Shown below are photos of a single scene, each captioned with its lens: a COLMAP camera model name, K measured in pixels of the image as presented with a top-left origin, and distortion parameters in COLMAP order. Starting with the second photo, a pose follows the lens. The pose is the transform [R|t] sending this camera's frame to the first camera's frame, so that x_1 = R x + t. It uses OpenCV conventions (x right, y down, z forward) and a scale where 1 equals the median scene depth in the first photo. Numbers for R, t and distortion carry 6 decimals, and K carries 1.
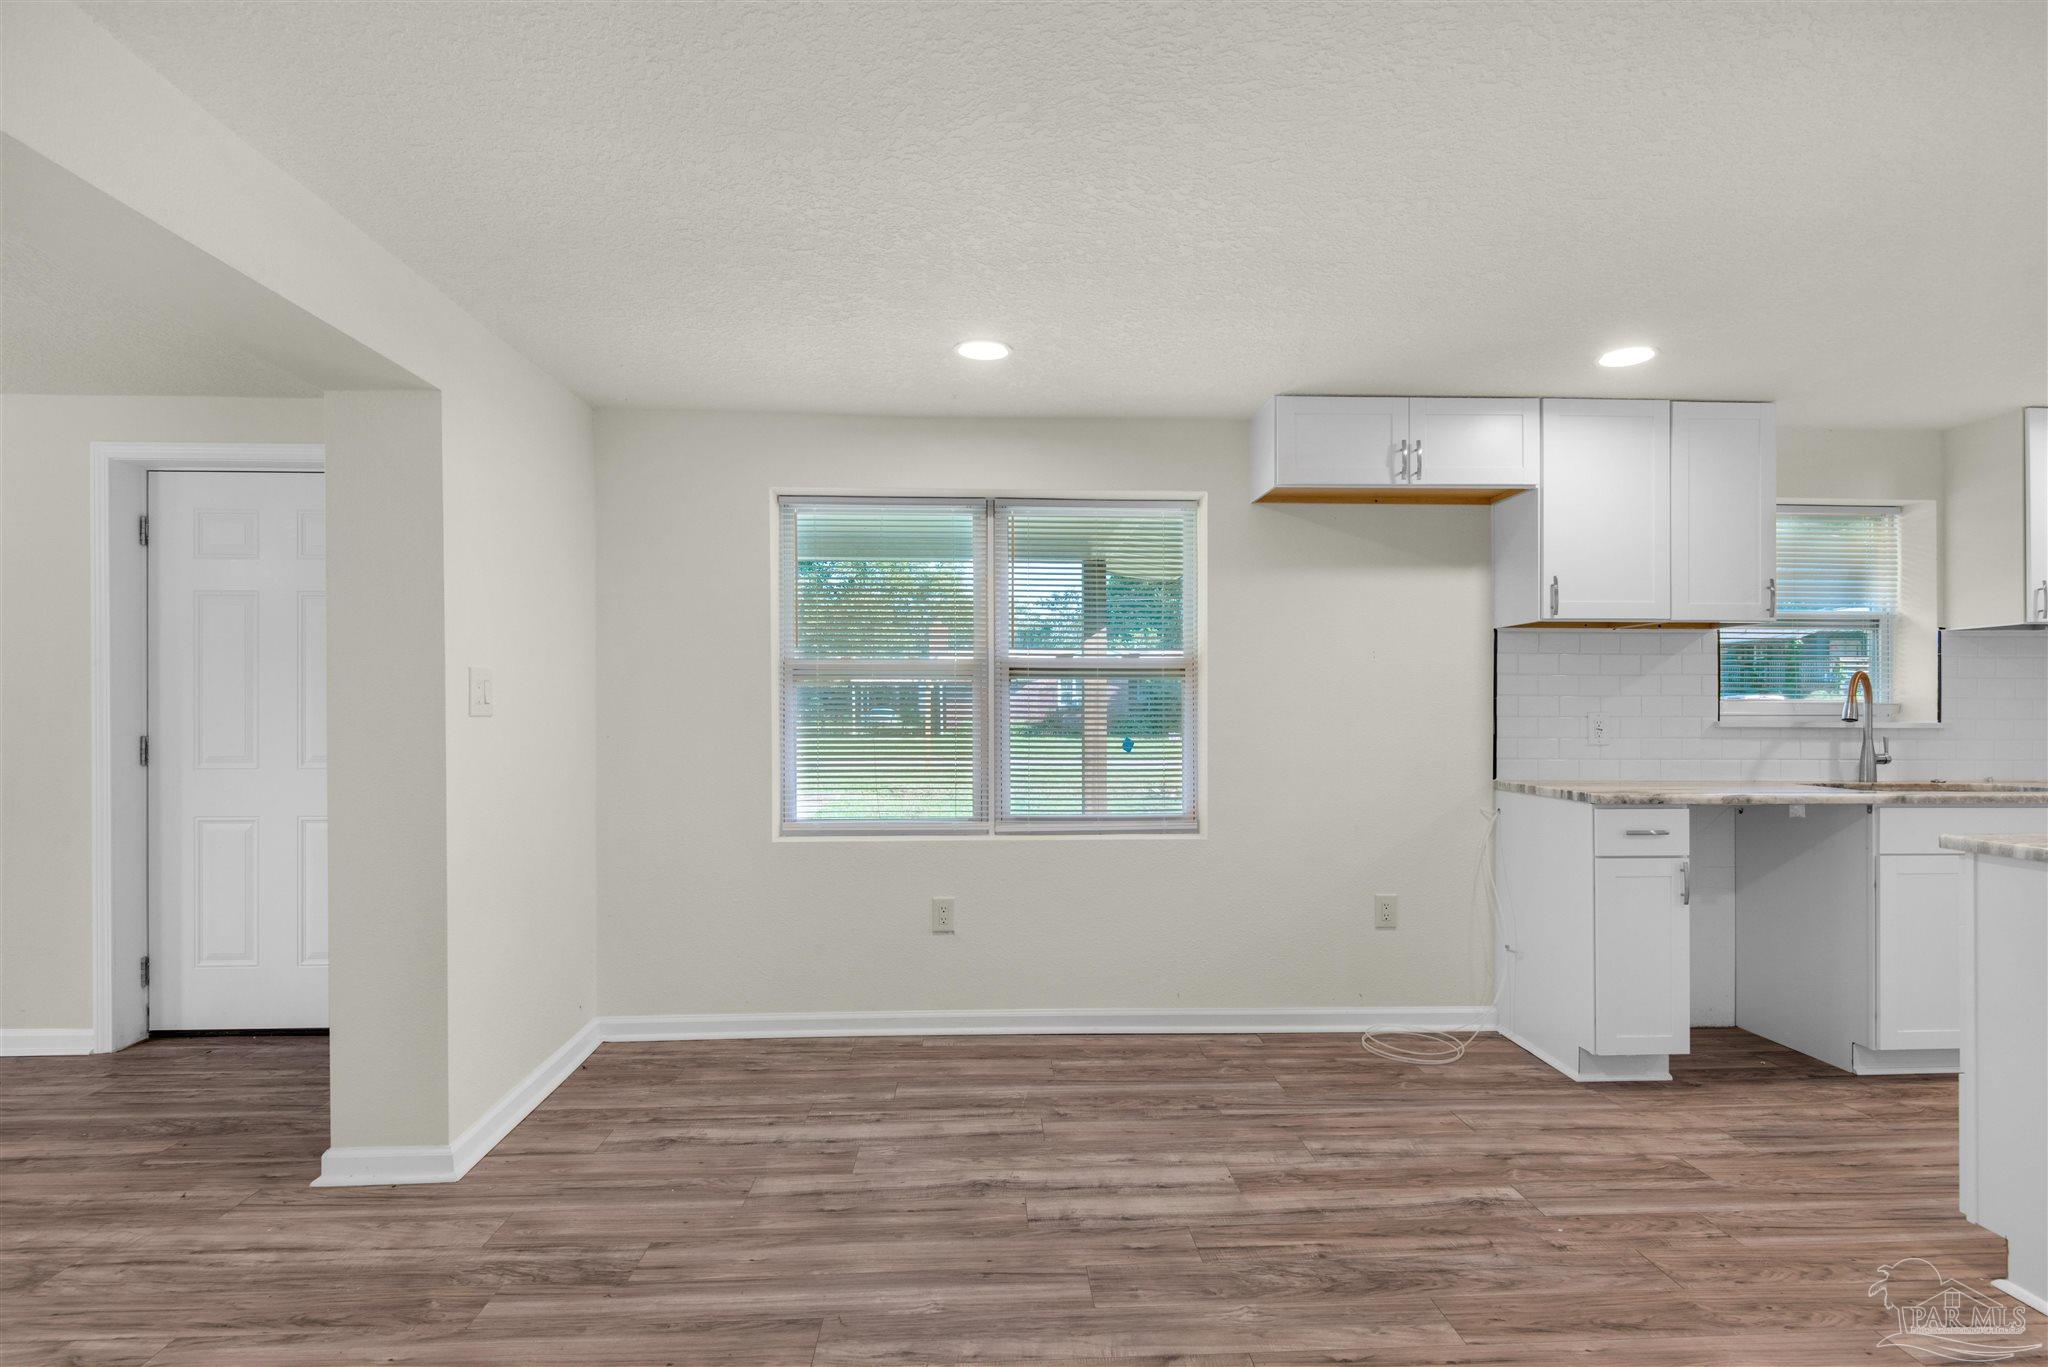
lens RADIAL K [[1030.1, 0, 1026.8], [0, 1030.1, 708.8], [0, 0, 1]] dist [0.028194, -0.022932]
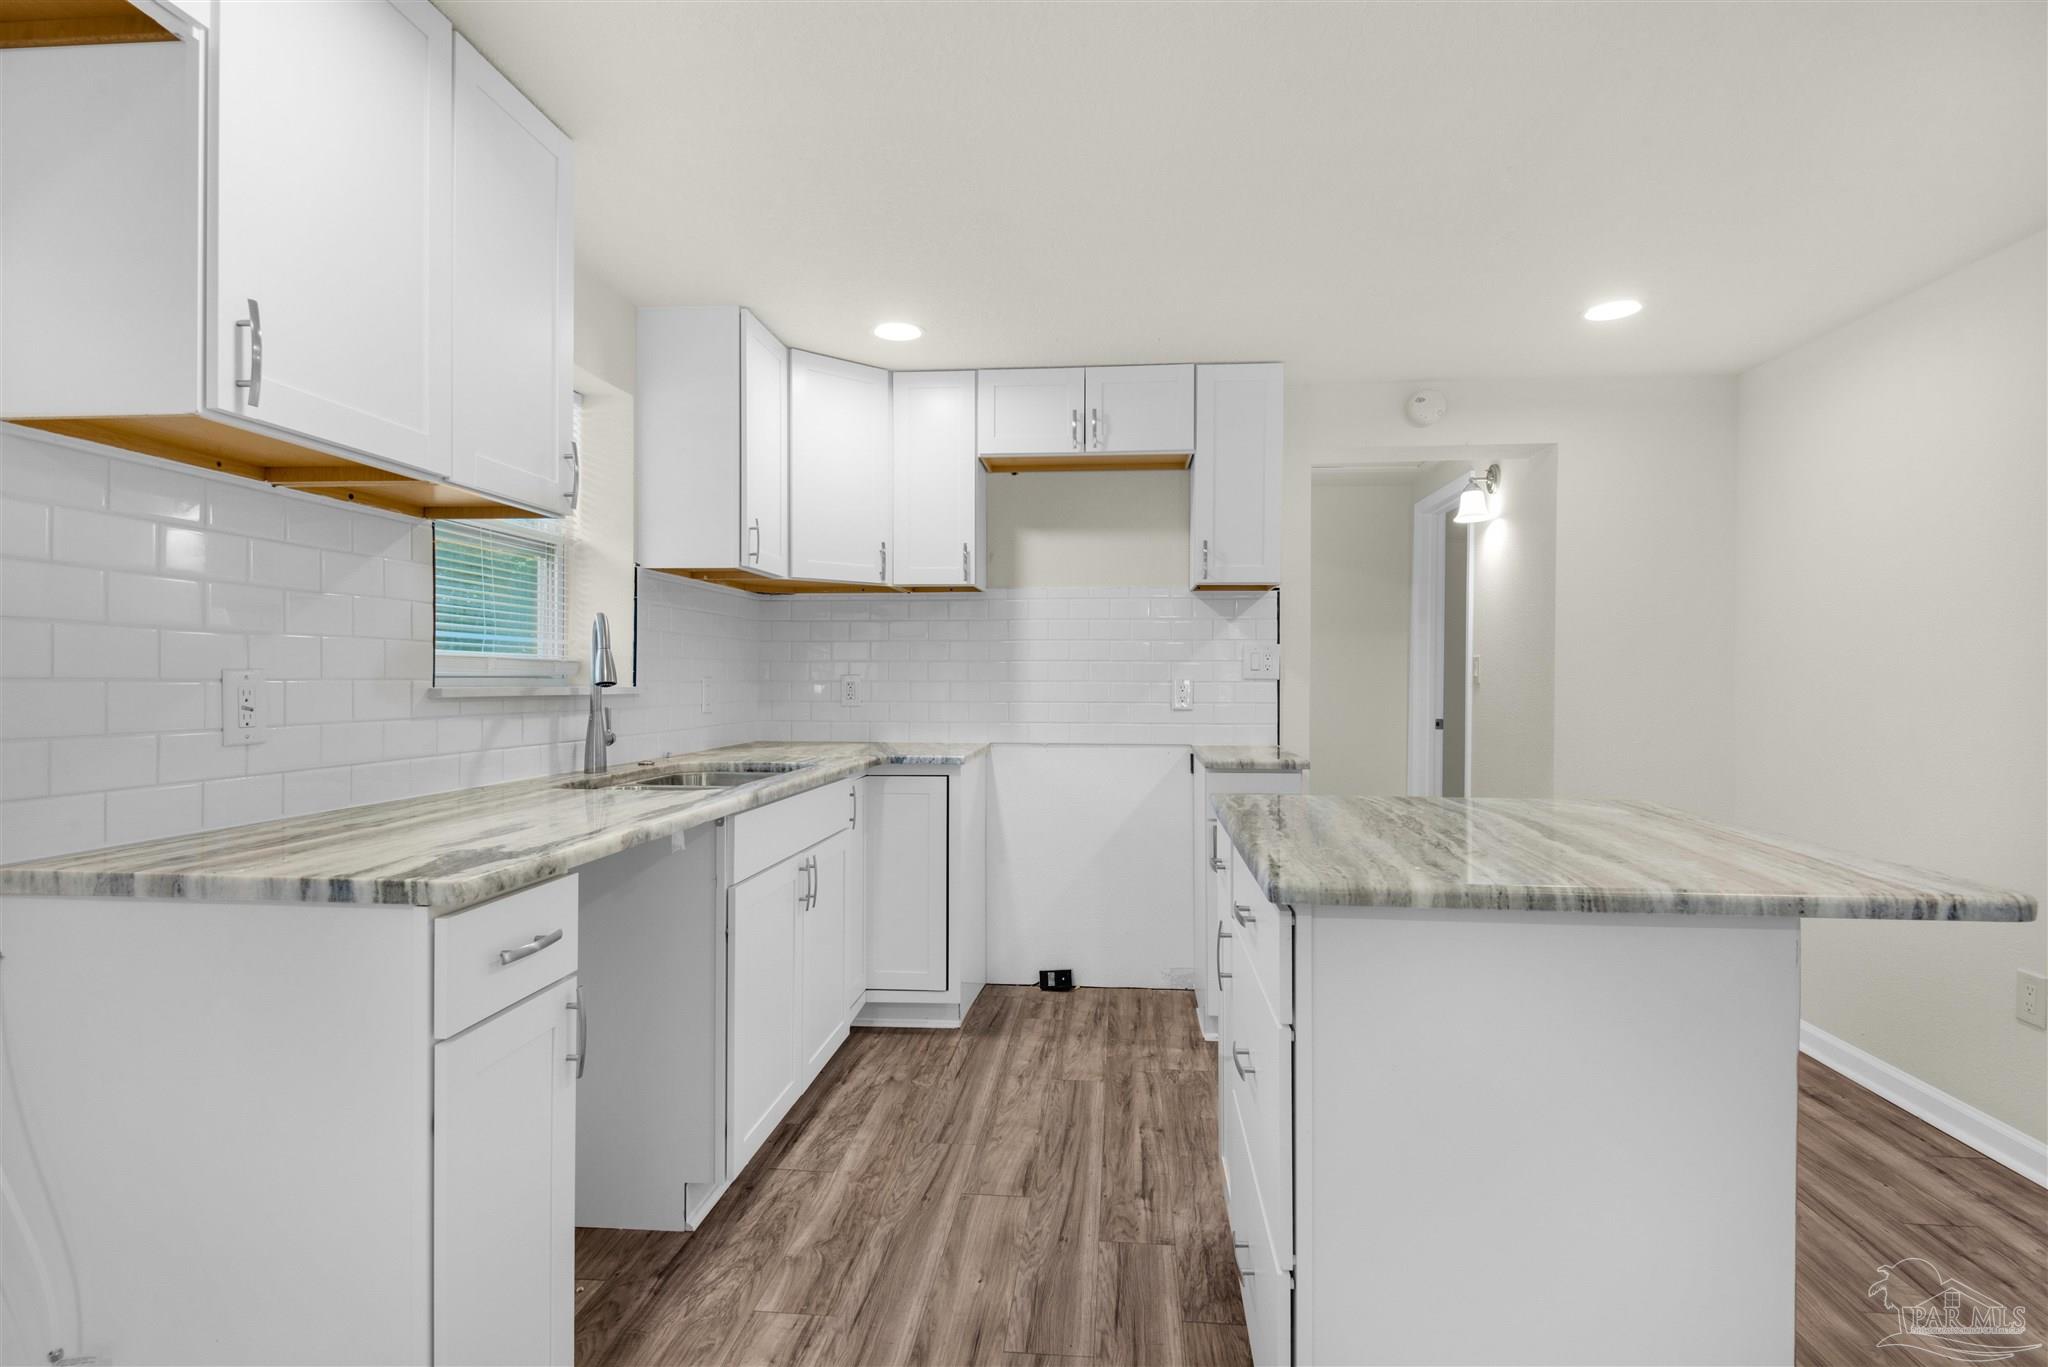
lens RADIAL K [[1030.5, 0, 1036.0], [0, 1030.5, 684.7], [0, 0, 1]] dist [0.030430, -0.020640]
pose [[0.138331, -0.006135, 0.990367, 0.192623], [-0.007970, 0.999942, 0.007308, 0.004833], [-0.990354, -0.008905, 0.138274, 0.716539]]
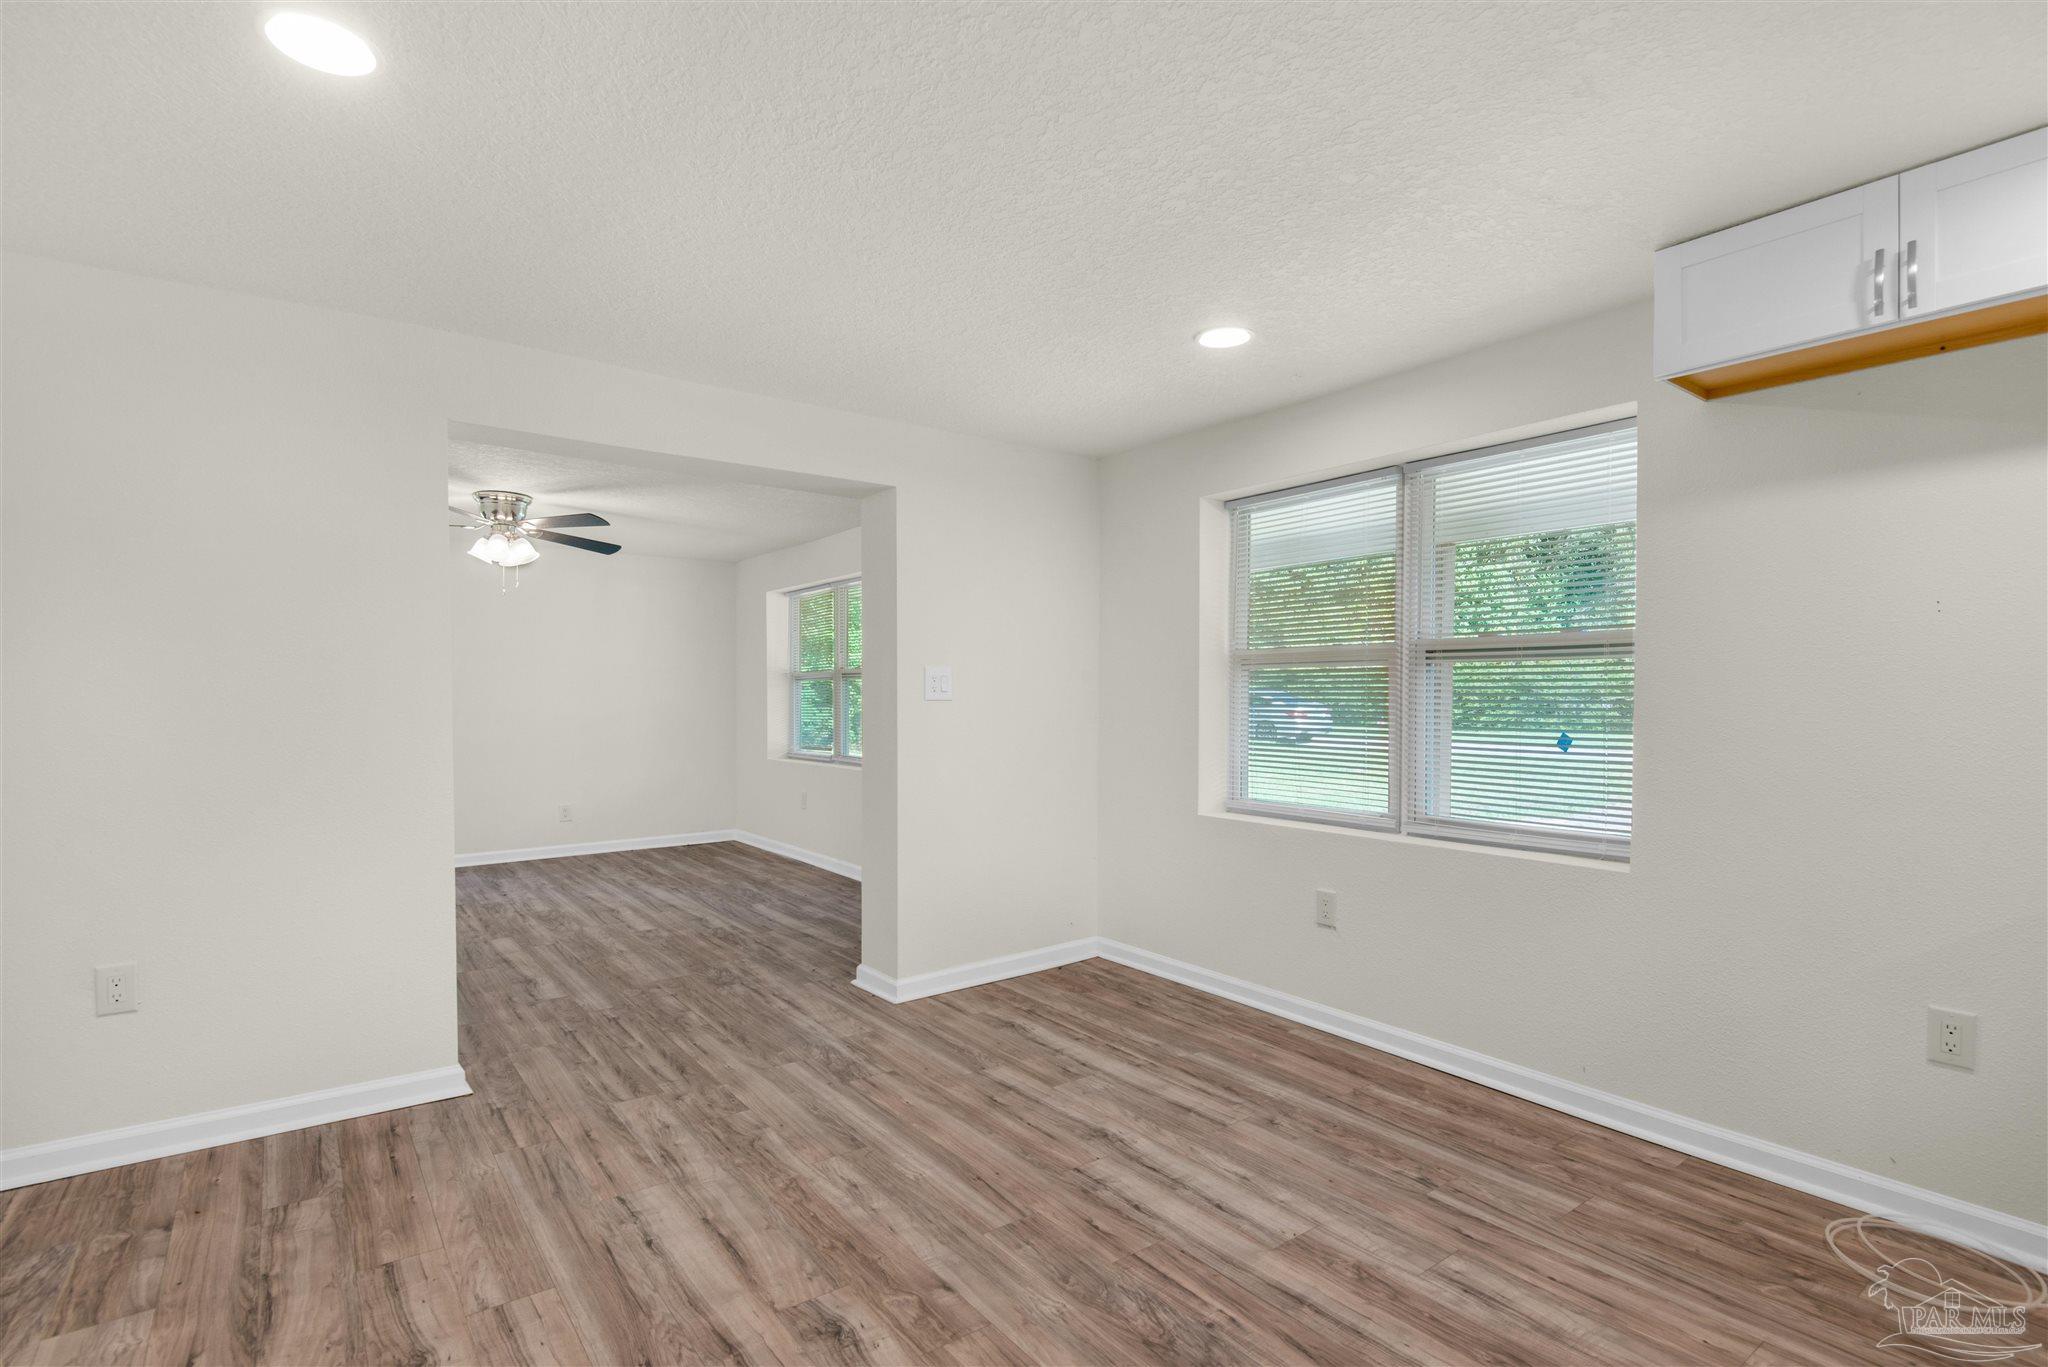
lens RADIAL K [[979.6, 0, 1032.3], [0, 979.6, 716.0], [0, 0, 1]] dist [0.028420, -0.024251]
pose [[0.561538, 0.018977, -0.827233, 0.600044], [-0.003085, 0.999778, 0.020841, 0.000164], [0.827445, -0.009151, 0.561472, 0.286035]]
